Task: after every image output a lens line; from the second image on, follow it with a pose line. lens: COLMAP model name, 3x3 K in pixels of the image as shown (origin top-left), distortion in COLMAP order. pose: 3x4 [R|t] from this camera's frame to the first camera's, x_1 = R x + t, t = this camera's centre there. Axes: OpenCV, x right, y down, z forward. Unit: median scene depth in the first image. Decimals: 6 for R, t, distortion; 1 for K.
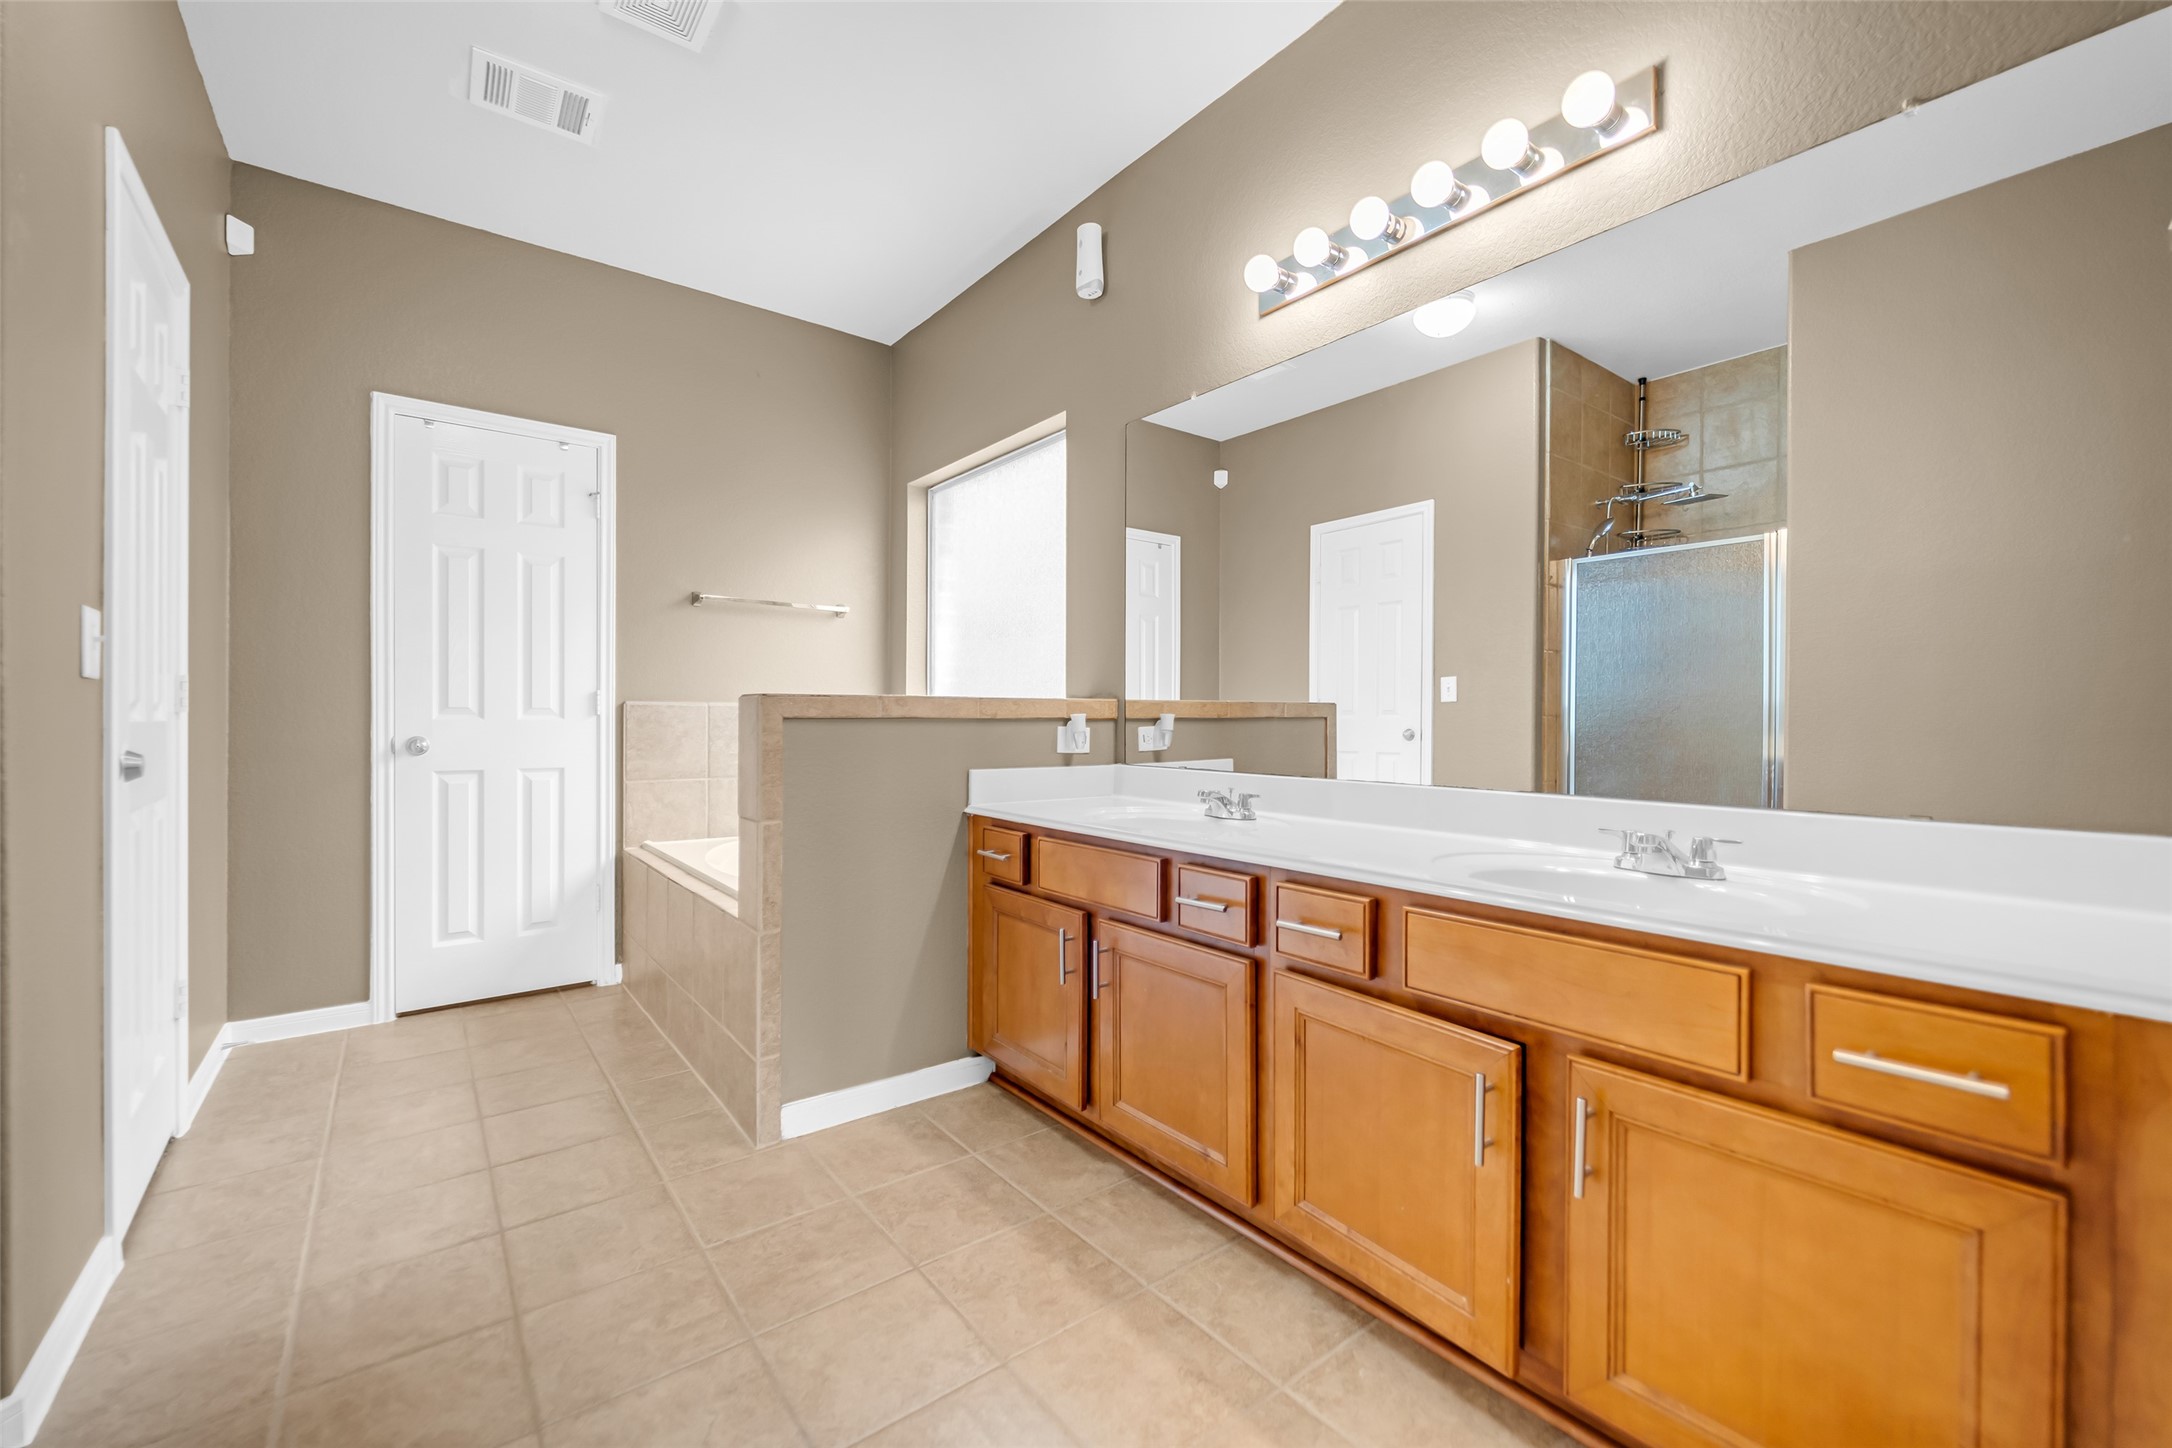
lens RADIAL K [[877.2, 0, 1075.8], [0, 877.2, 721.4], [0, 0, 1]] dist [-0.000962, -0.000662]
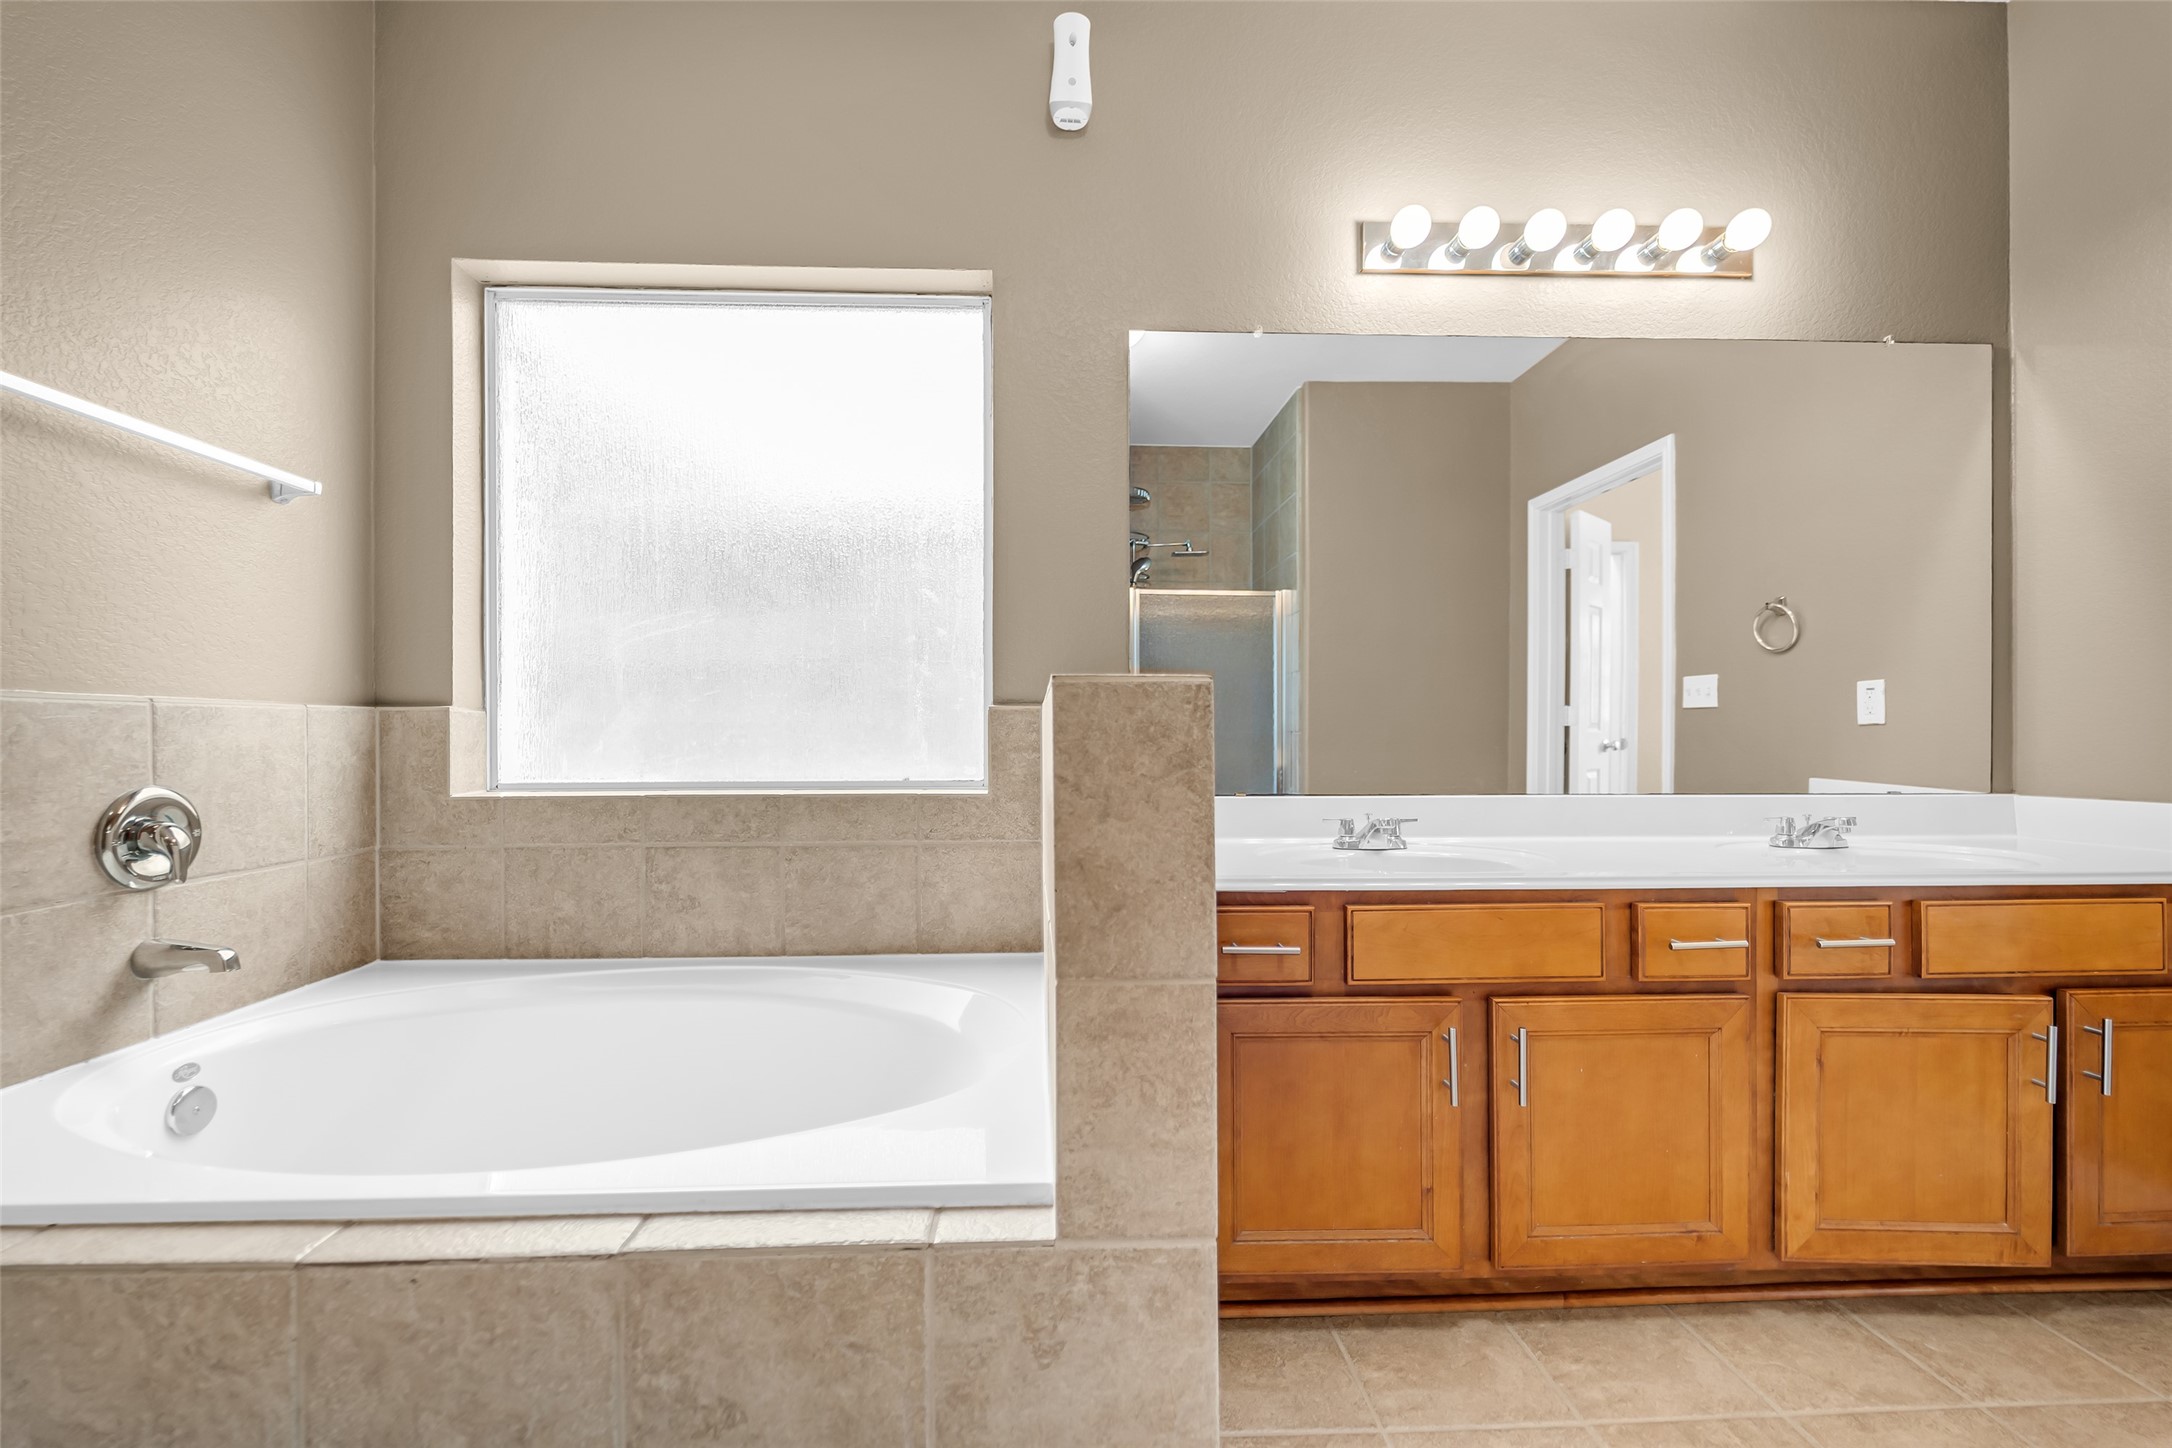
lens RADIAL K [[878.2, 0, 1082.8], [0, 878.2, 731.9], [0, 0, 1]] dist [-0.001648, -0.000239]
pose [[0.572908, -0.000074, 0.819620, -0.770733], [0.005258, 0.999980, -0.003584, -0.002216], [-0.819603, 0.006363, 0.572897, 0.838524]]
